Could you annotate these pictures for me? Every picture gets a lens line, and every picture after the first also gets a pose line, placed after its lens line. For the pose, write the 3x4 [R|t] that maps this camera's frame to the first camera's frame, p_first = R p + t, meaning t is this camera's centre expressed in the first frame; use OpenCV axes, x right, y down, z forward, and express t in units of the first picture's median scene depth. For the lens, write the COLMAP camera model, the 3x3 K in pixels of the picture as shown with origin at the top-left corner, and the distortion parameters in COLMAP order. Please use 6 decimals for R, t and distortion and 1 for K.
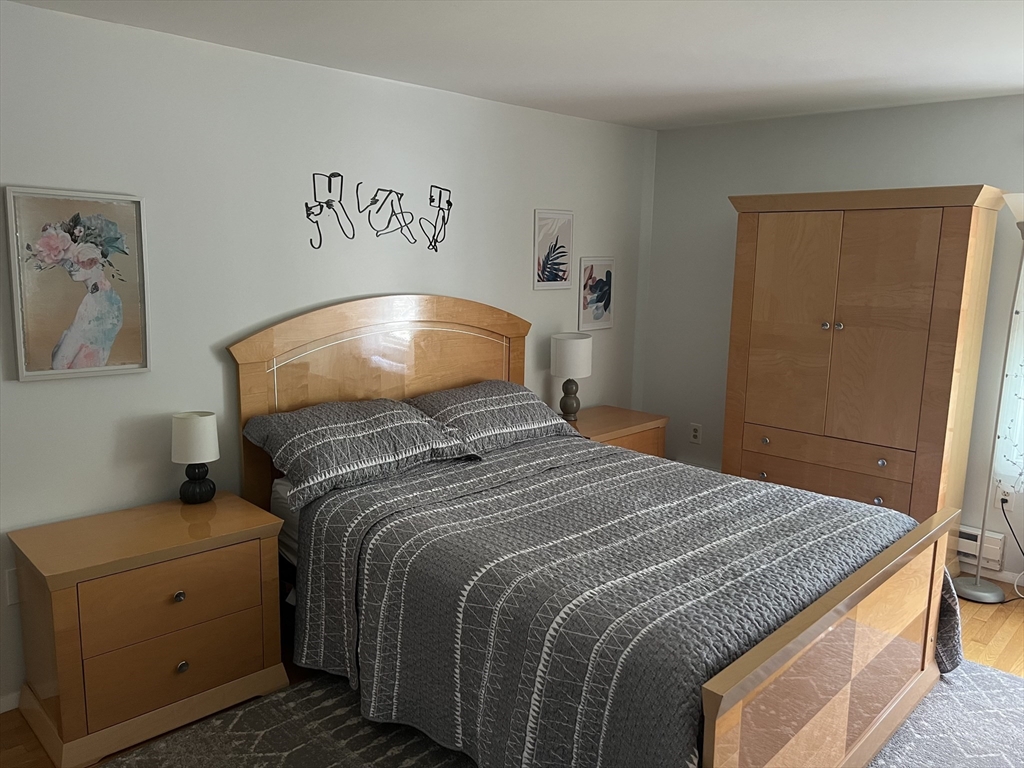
lens RADIAL K [[769.0, 0, 513.2], [0, 769.0, 382.3], [0, 0, 1]] dist [0.091178, -0.104599]
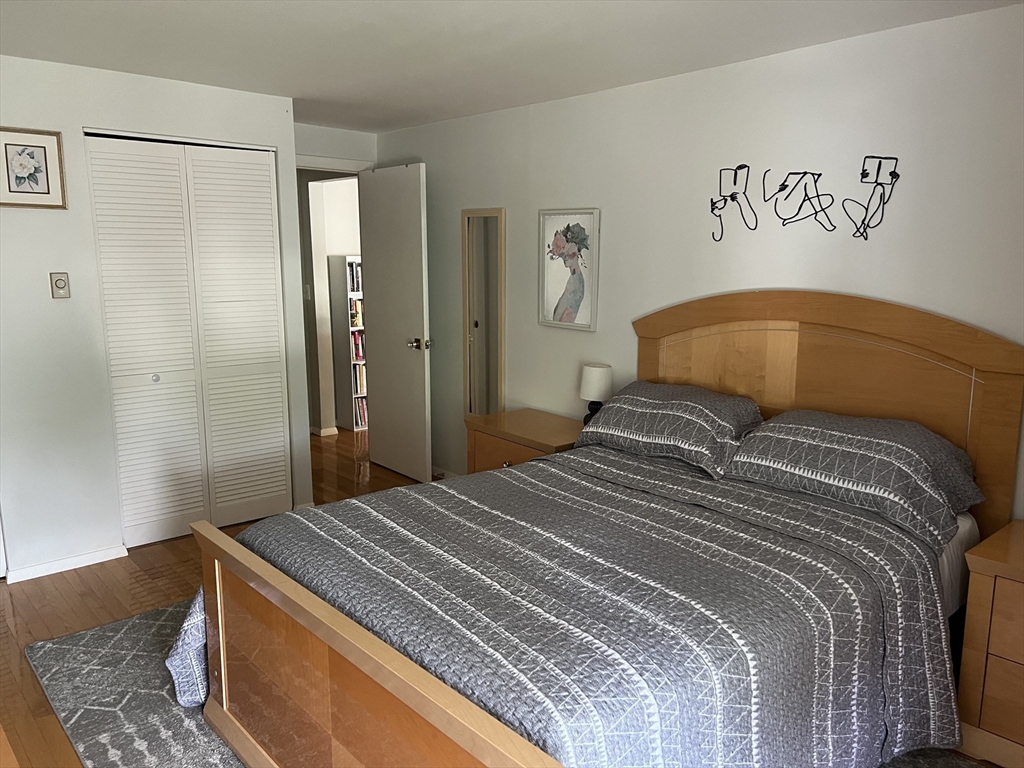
lens RADIAL K [[769.0, 0, 516.0], [0, 769.0, 387.1], [0, 0, 1]] dist [0.091178, -0.104599]
pose [[-0.070015, 0.160518, -0.984547, 0.787849], [-0.169633, 0.970678, 0.170320, -0.107175], [0.983017, 0.178937, -0.040733, 0.766160]]
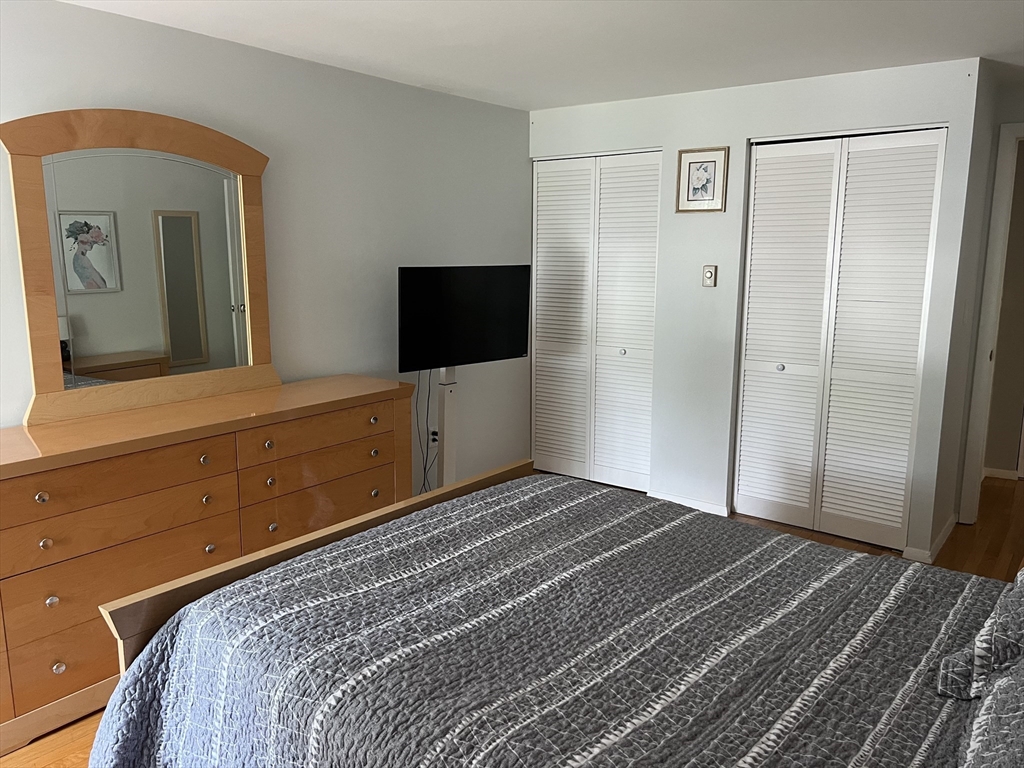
lens RADIAL K [[769.0, 0, 515.3], [0, 769.0, 381.5], [0, 0, 1]] dist [0.091178, -0.104599]
pose [[-0.992461, 0.004557, -0.122474, 0.249132], [-0.036776, 0.942186, 0.333068, -0.200080], [0.116911, 0.335061, -0.934915, 1.279892]]
